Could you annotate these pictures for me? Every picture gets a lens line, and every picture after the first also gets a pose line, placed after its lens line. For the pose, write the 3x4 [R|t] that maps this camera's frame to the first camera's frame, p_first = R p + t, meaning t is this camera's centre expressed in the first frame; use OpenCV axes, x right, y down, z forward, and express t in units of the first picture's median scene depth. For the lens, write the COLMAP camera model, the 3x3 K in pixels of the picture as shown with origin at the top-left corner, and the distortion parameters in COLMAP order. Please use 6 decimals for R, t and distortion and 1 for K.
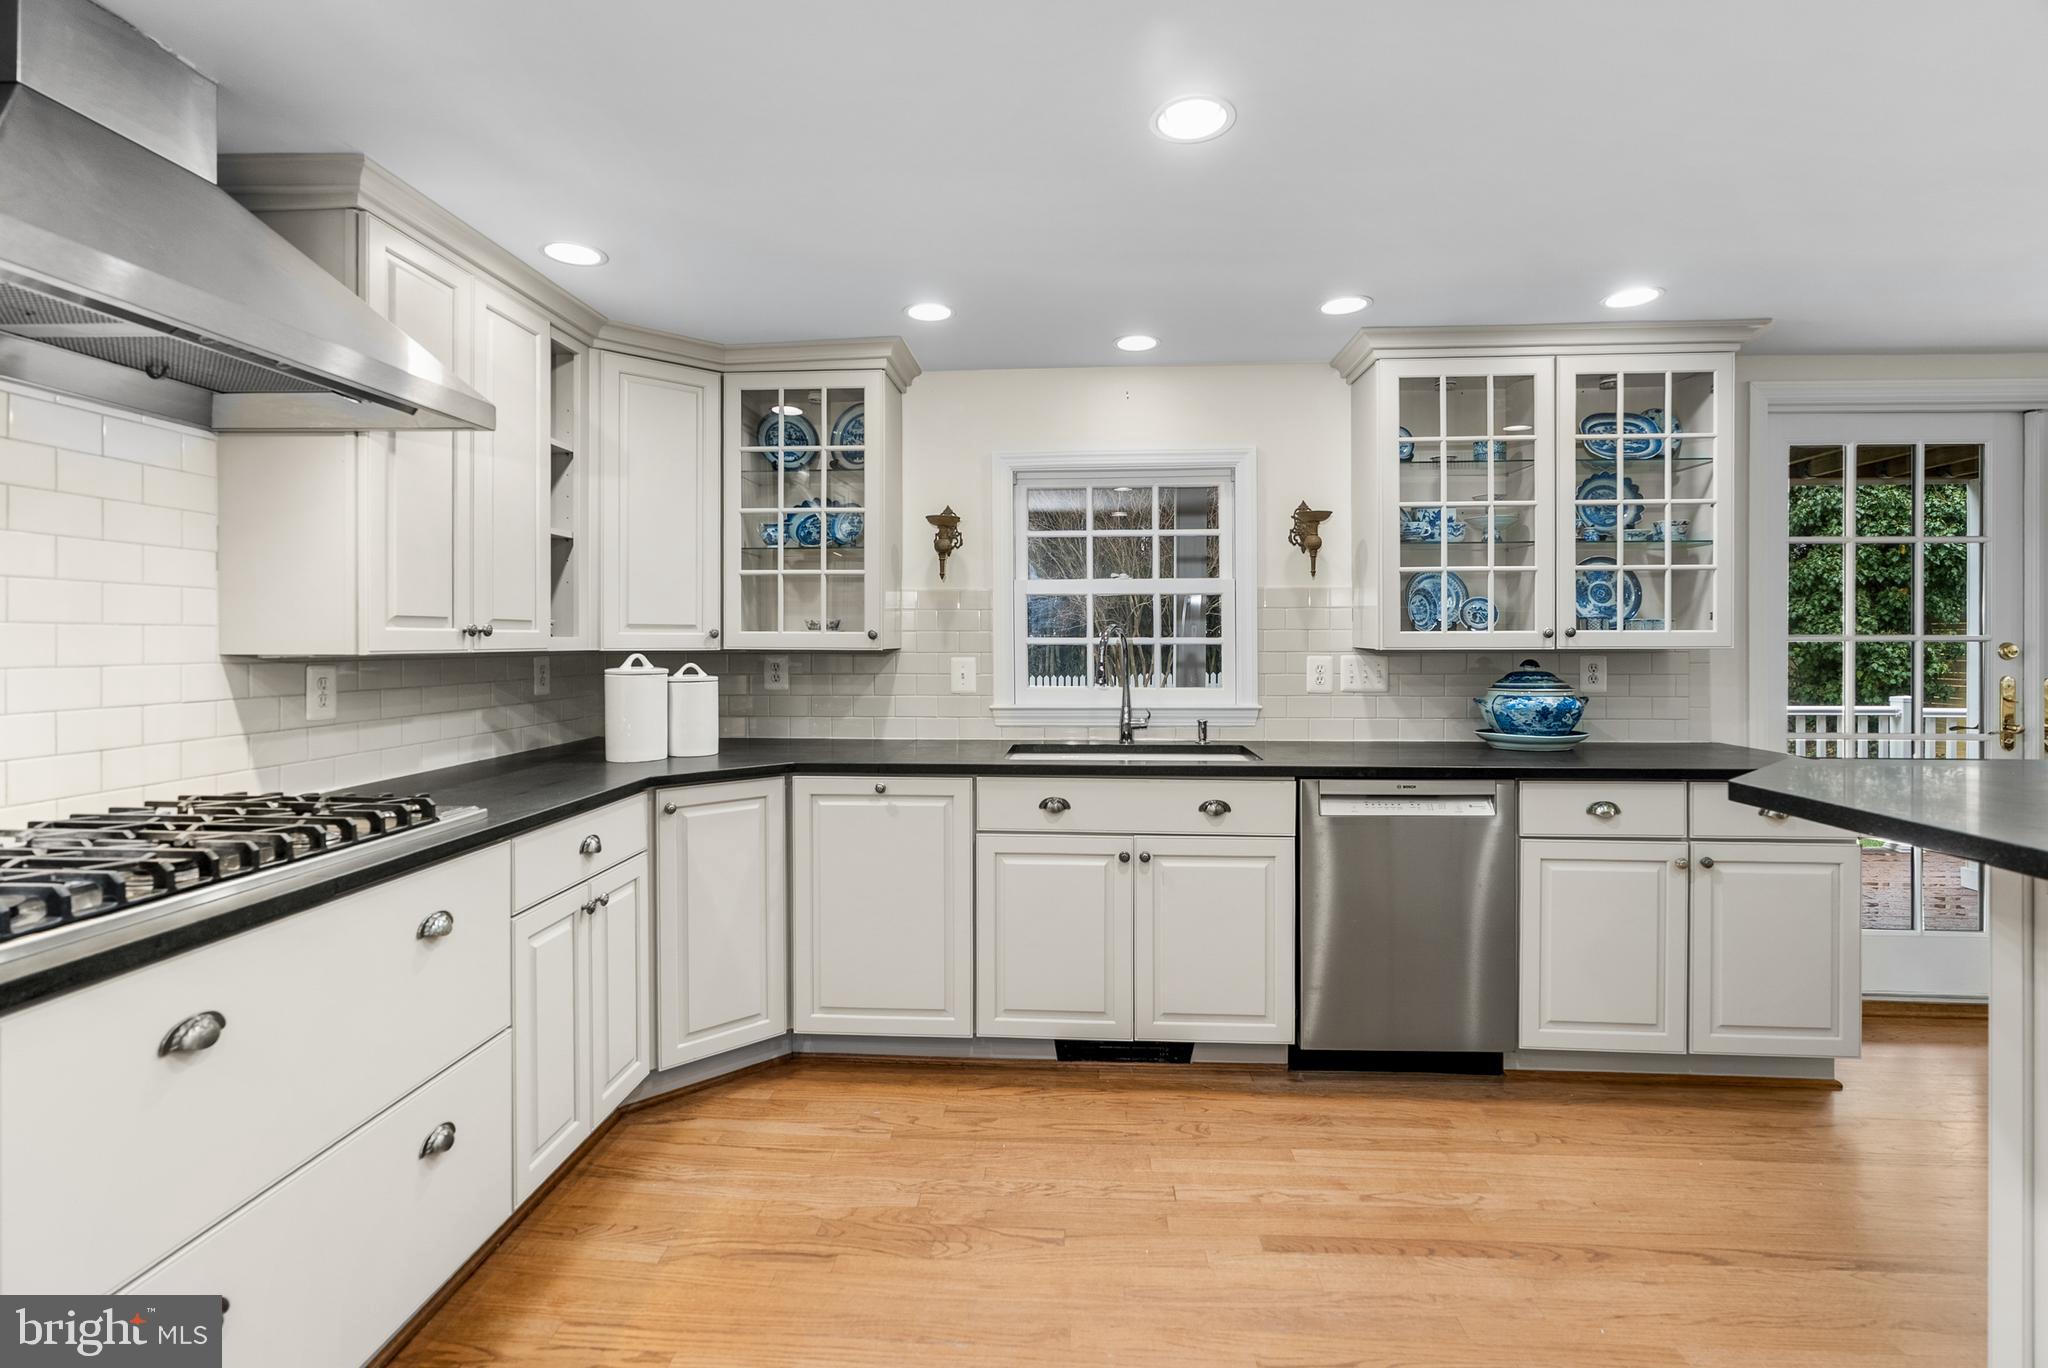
lens RADIAL K [[945.1, 0, 1020.5], [0, 945.1, 644.3], [0, 0, 1]] dist [-0.002309, -0.000199]
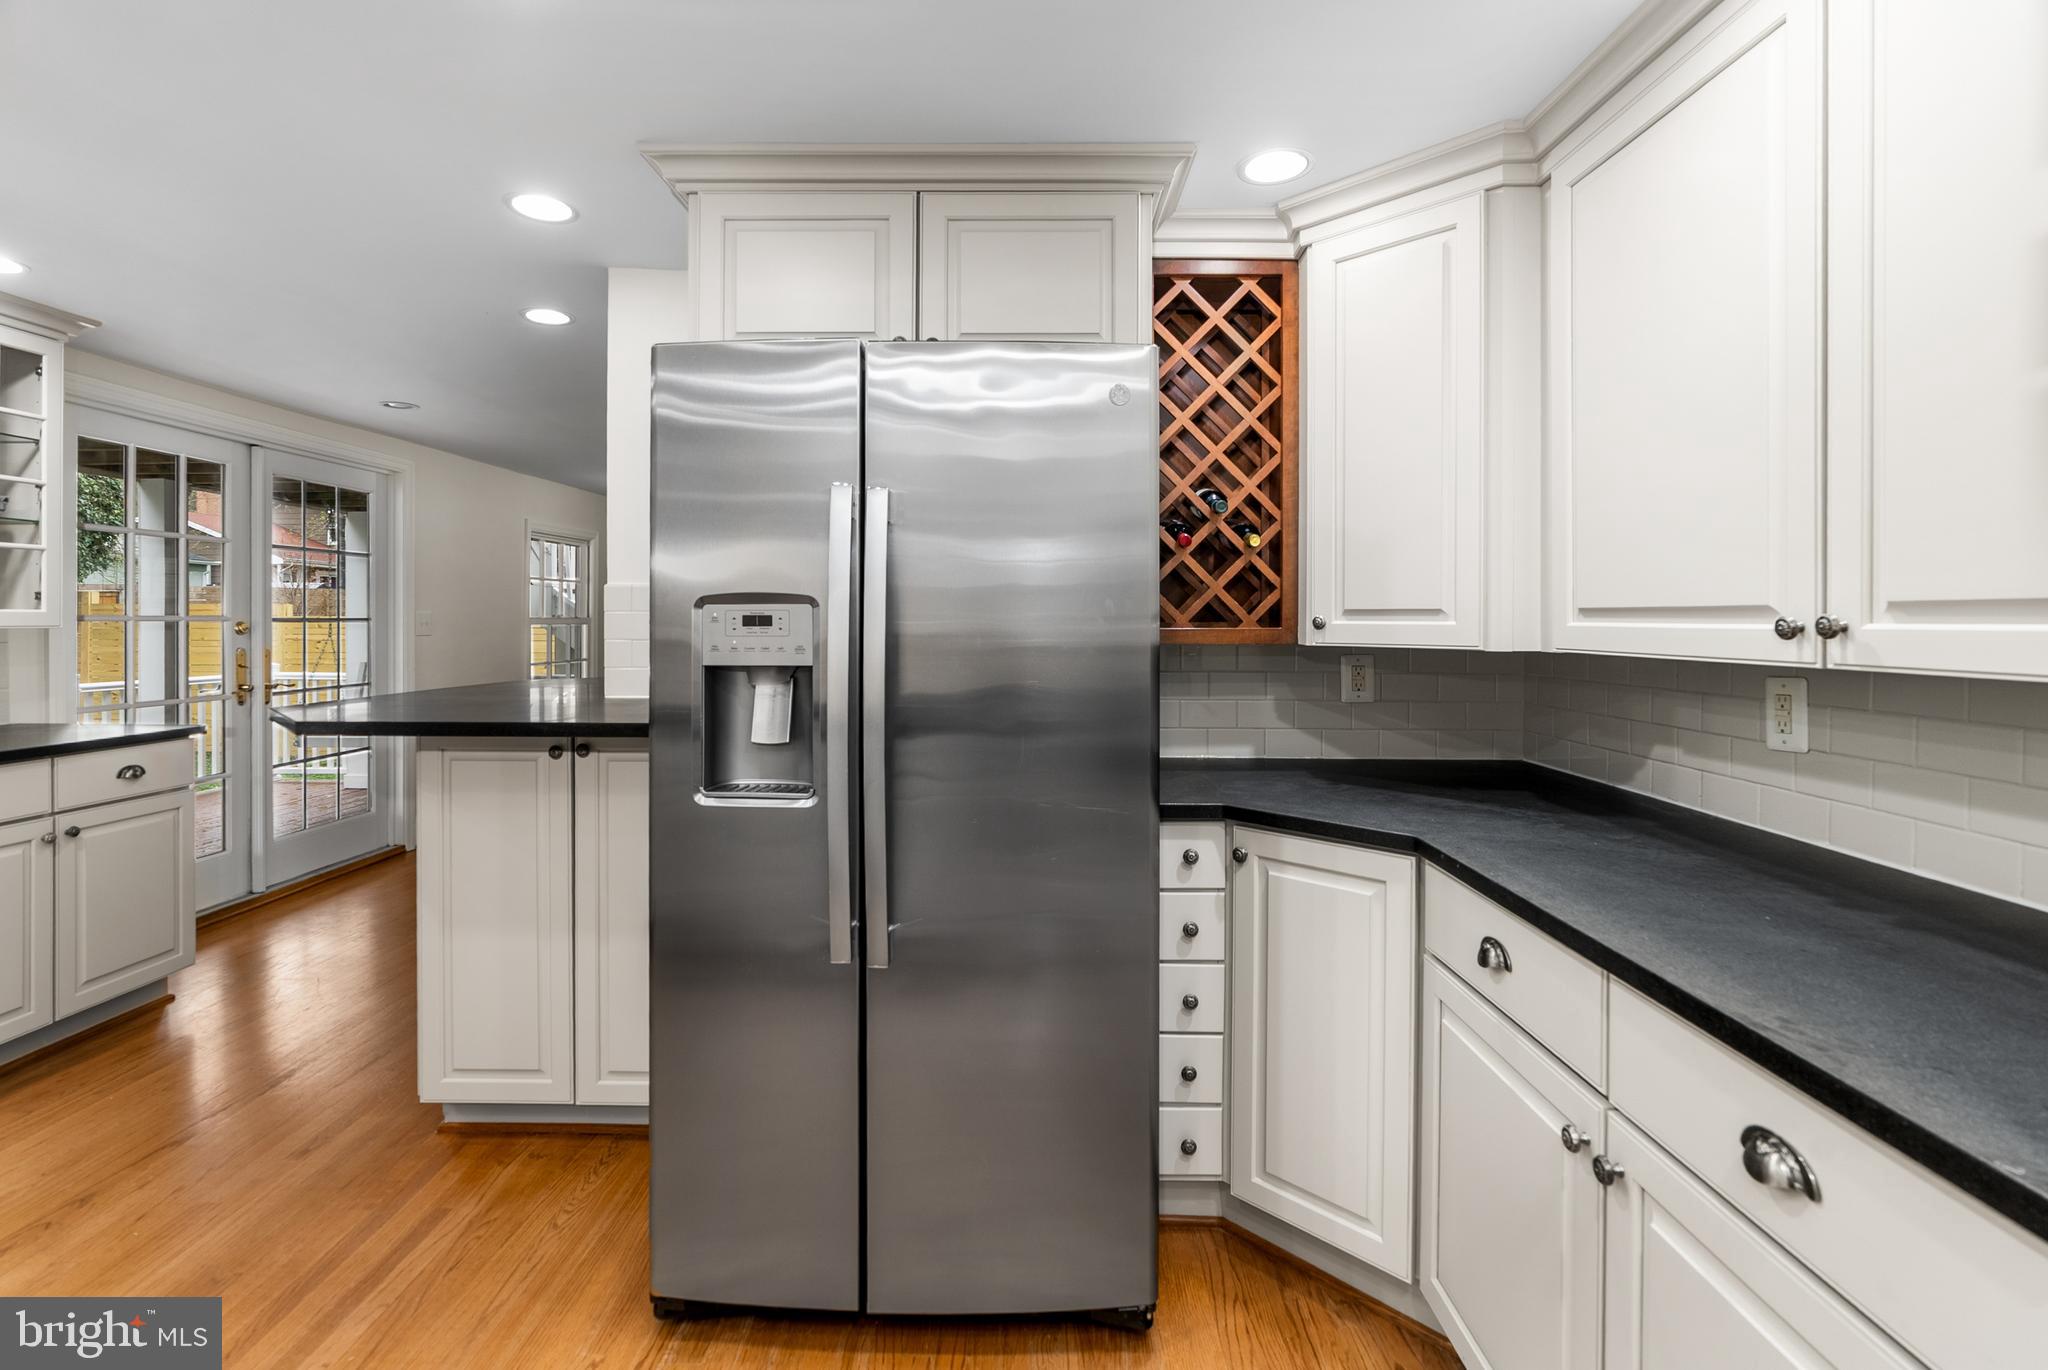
lens RADIAL K [[966.0, 0, 1019.9], [0, 966.0, 630.5], [0, 0, 1]] dist [0.001657, 0.001201]
pose [[-0.051422, -0.008759, 0.998639, -0.395729], [-0.001070, 0.999961, 0.008715, -0.003239], [-0.998676, -0.000620, -0.051429, 0.002632]]
